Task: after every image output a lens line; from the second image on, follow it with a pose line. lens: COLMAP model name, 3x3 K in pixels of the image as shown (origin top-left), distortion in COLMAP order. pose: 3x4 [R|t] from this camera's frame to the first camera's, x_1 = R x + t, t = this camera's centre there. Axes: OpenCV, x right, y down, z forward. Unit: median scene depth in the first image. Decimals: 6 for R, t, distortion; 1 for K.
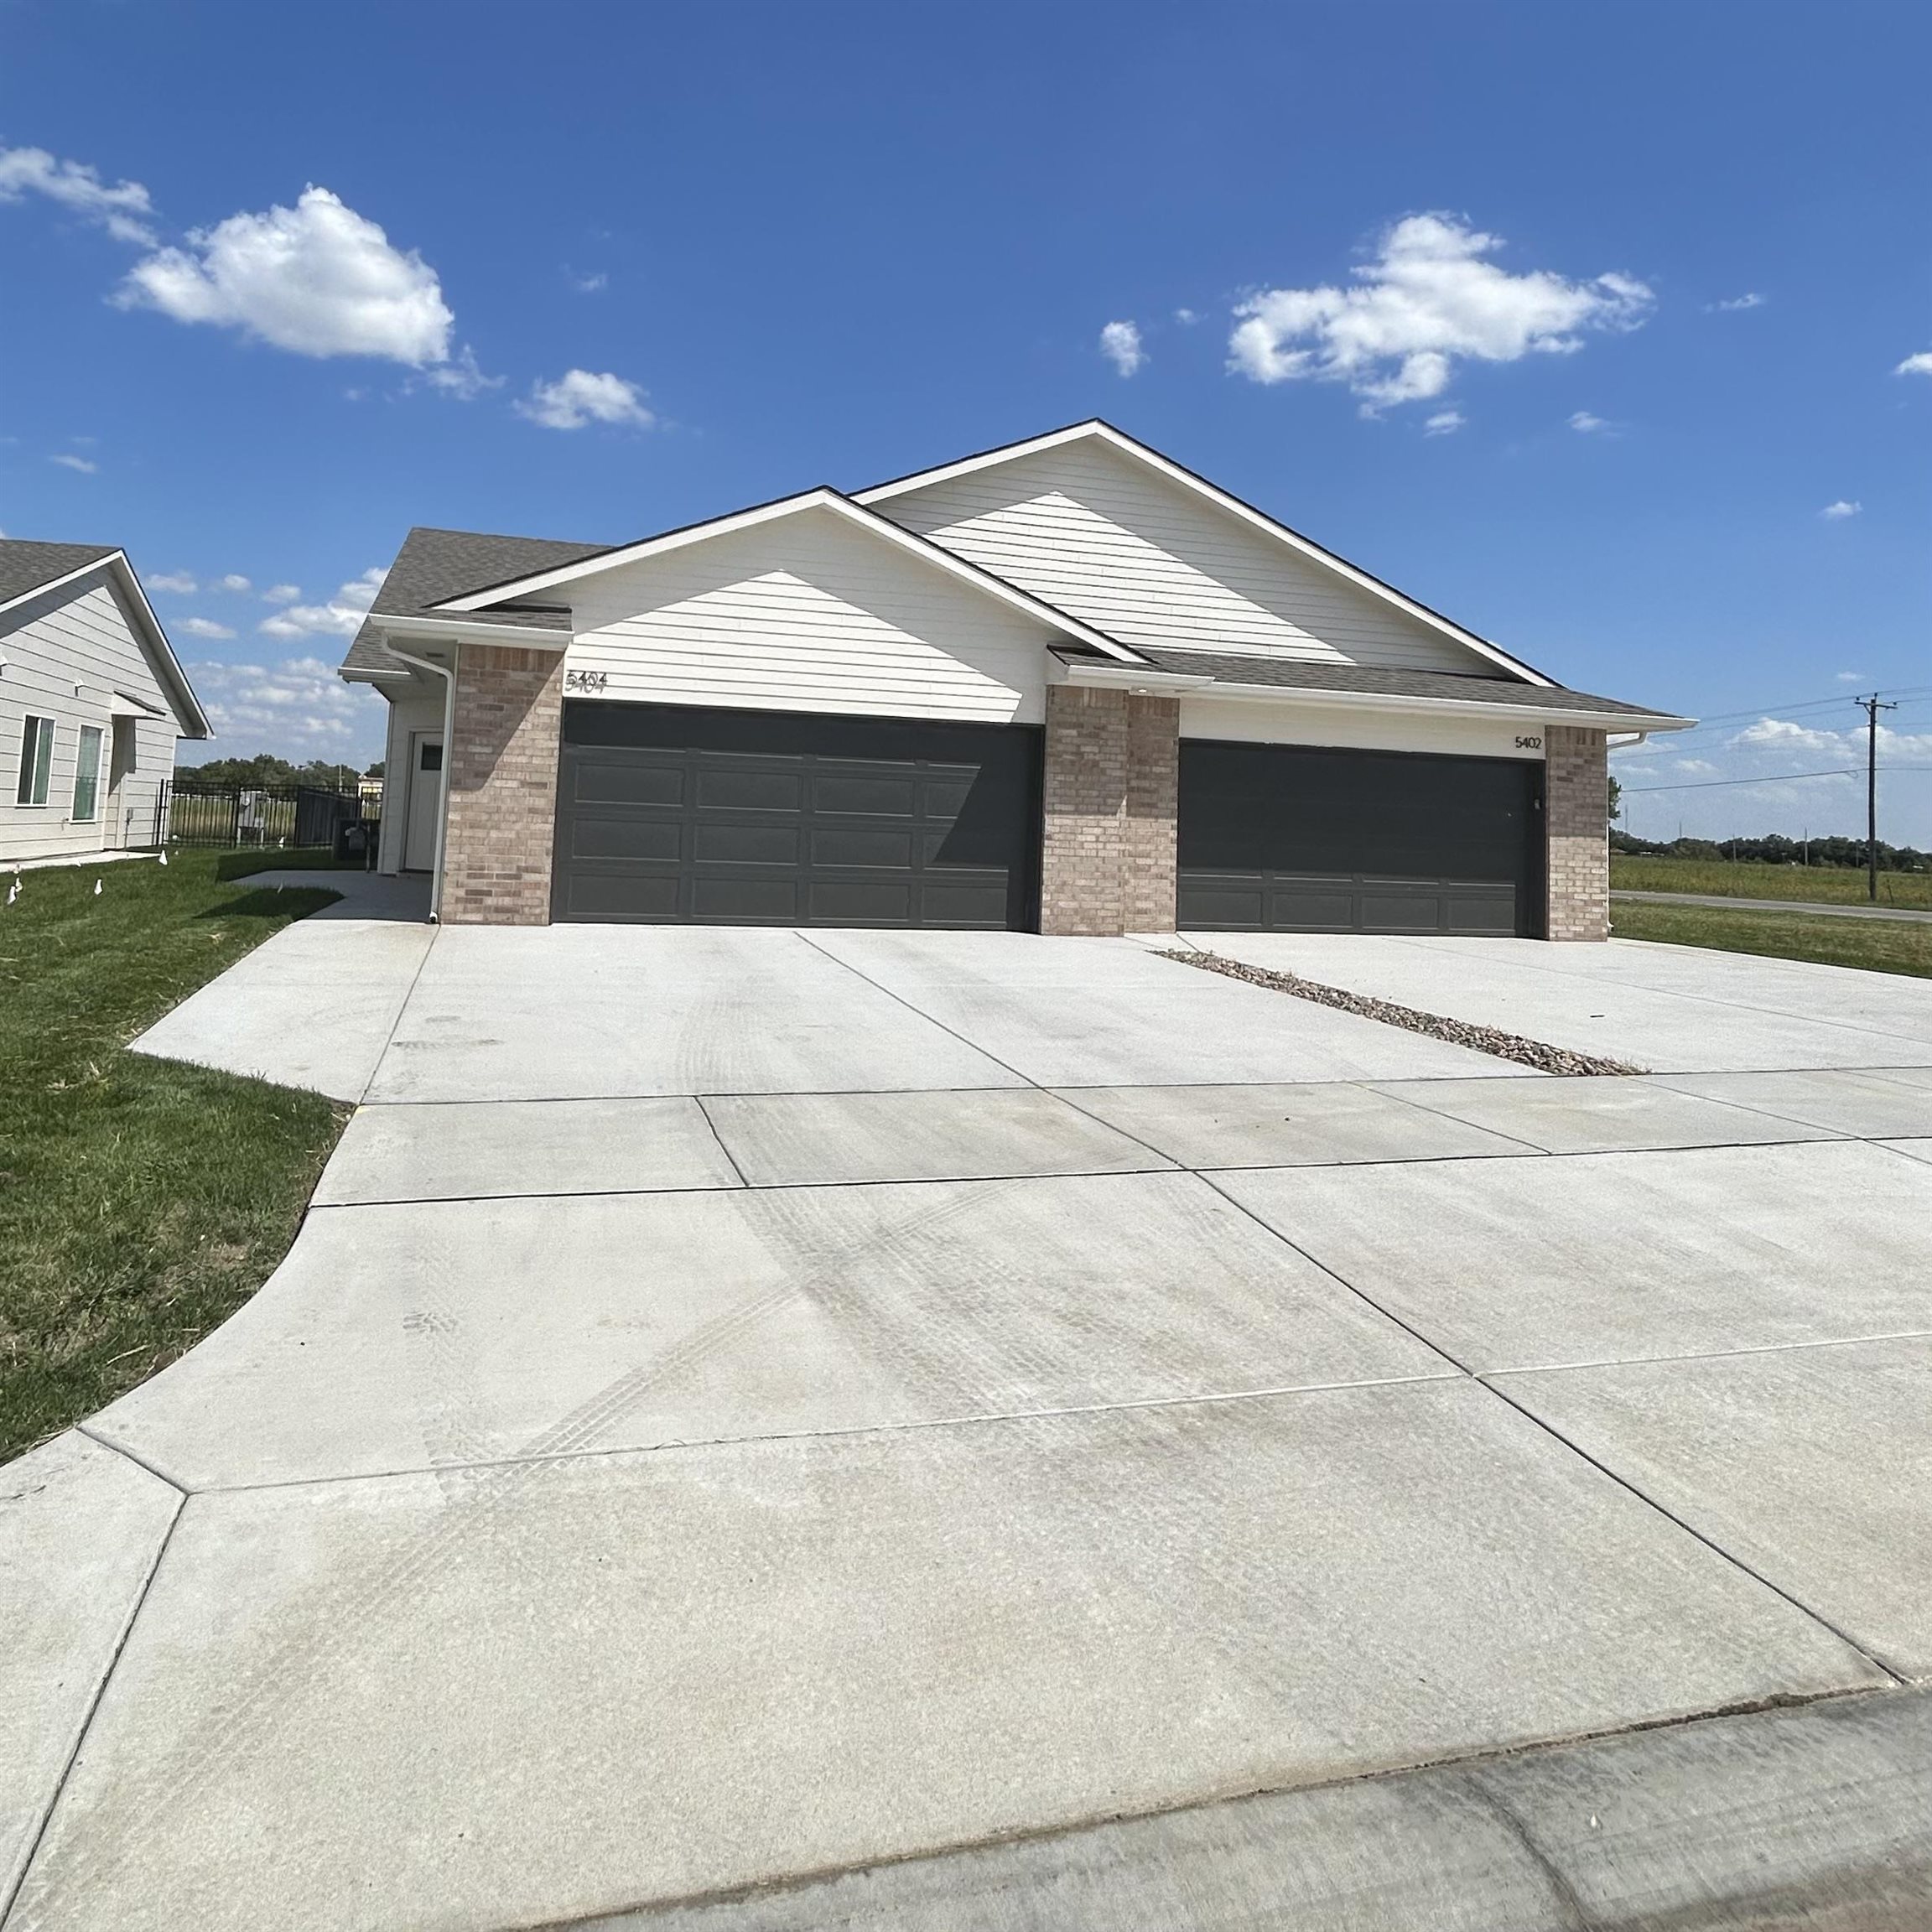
lens RADIAL K [[1302.2, 0, 888.4], [0, 1302.2, 738.0], [0, 0, 1]] dist [0.004510, -0.001877]
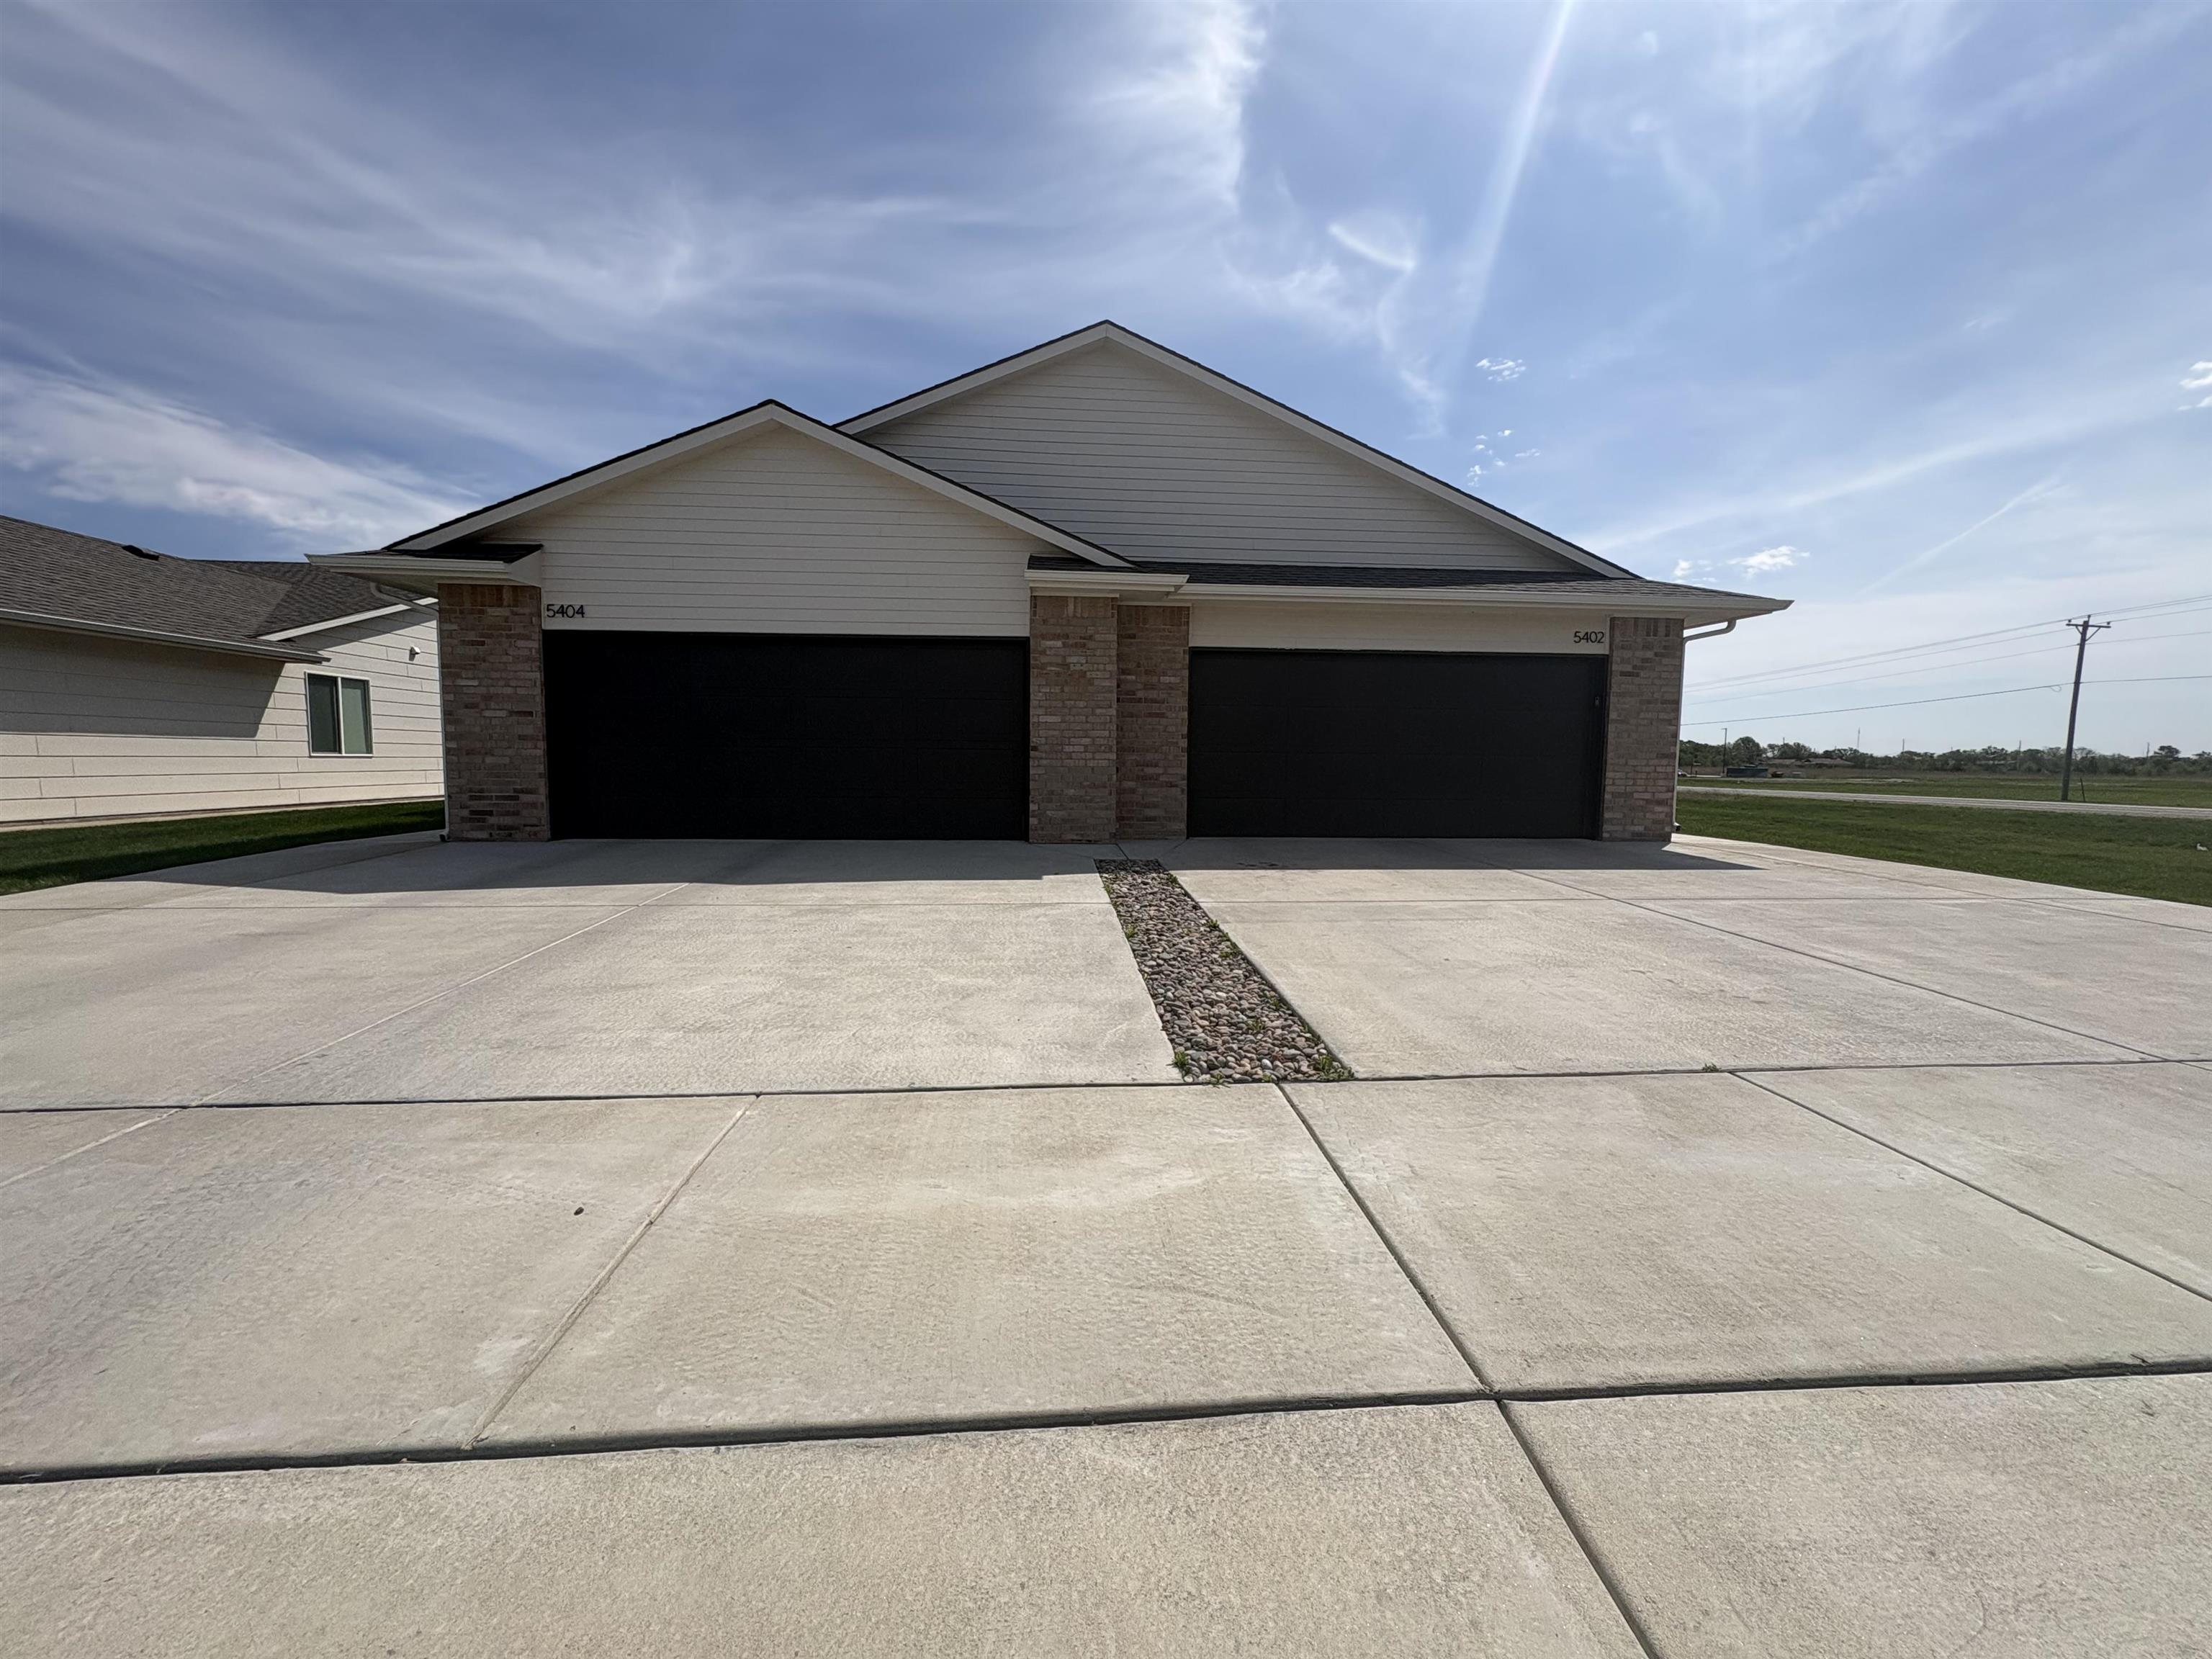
lens RADIAL K [[868.8, 0, 1111.8], [0, 868.8, 843.0], [0, 0, 1]] dist [-0.002234, -0.000817]
pose [[0.980184, -0.011054, -0.197781, 0.314407], [0.042333, 0.987065, 0.154632, 0.045827], [0.193513, -0.159940, 0.967973, 0.335984]]
